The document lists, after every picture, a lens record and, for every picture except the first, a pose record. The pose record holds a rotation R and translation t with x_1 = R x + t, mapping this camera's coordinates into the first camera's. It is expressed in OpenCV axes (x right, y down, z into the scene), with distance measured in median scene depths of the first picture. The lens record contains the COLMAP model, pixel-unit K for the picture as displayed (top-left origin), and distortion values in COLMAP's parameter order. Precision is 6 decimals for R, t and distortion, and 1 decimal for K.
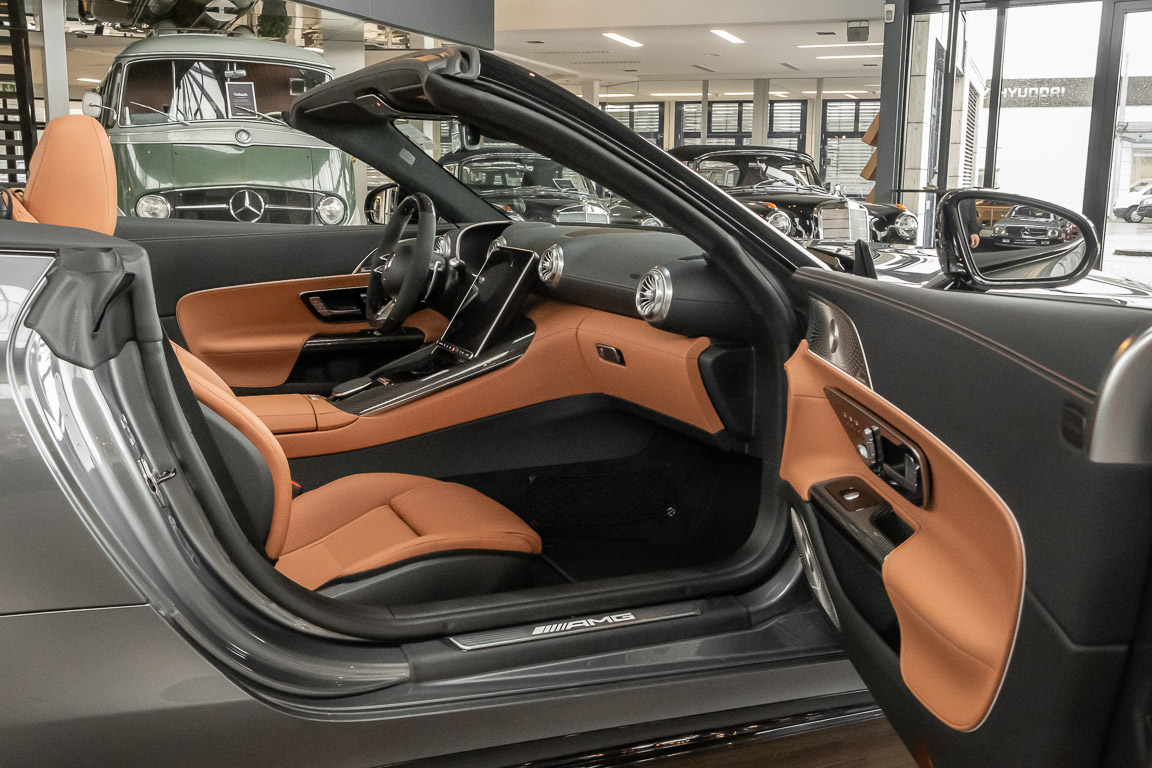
lens RADIAL K [[1164.6, 0, 576.0], [0, 1164.6, 384.0], [0, 0, 1]] dist [-0.005508, -0.009104]
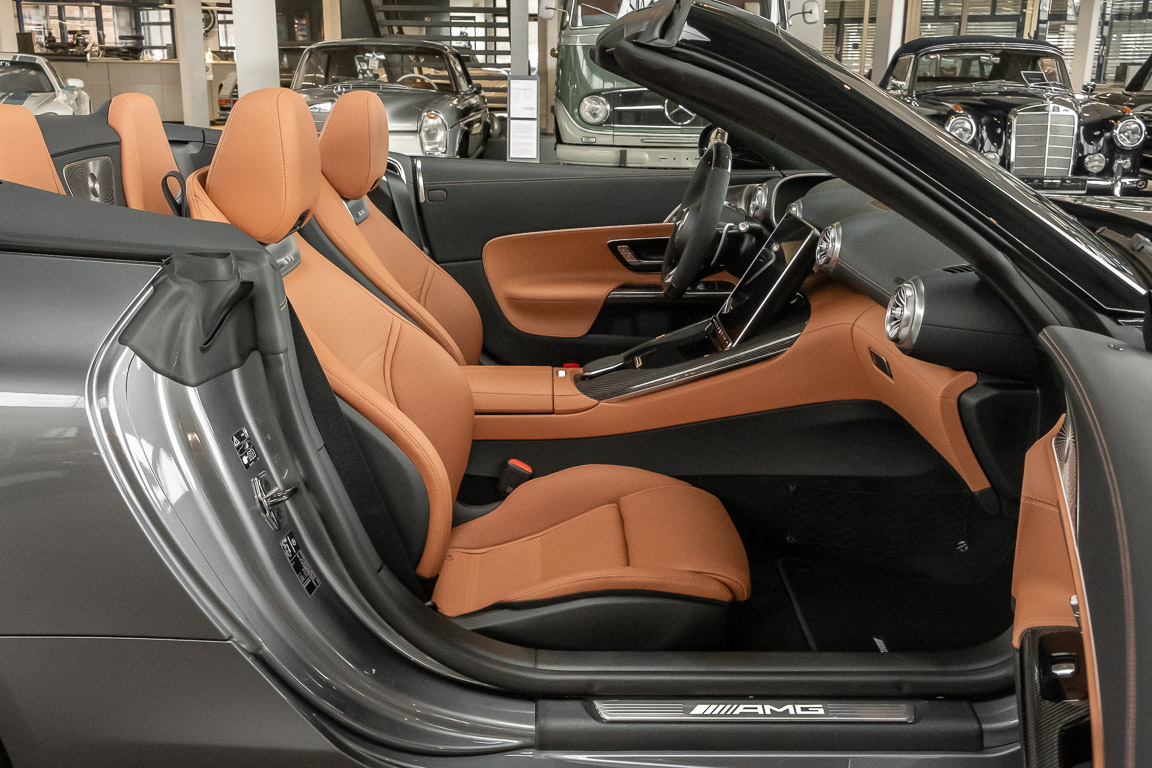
lens RADIAL K [[1132.0, 0, 576.0], [0, 1132.0, 384.0], [0, 0, 1]] dist [0.008455, 0.014360]
pose [[0.919123, 0.104298, -0.379914, 0.156947], [-0.065341, 0.991322, 0.114070, -0.101110], [0.388514, -0.080020, 0.917962, 0.201446]]
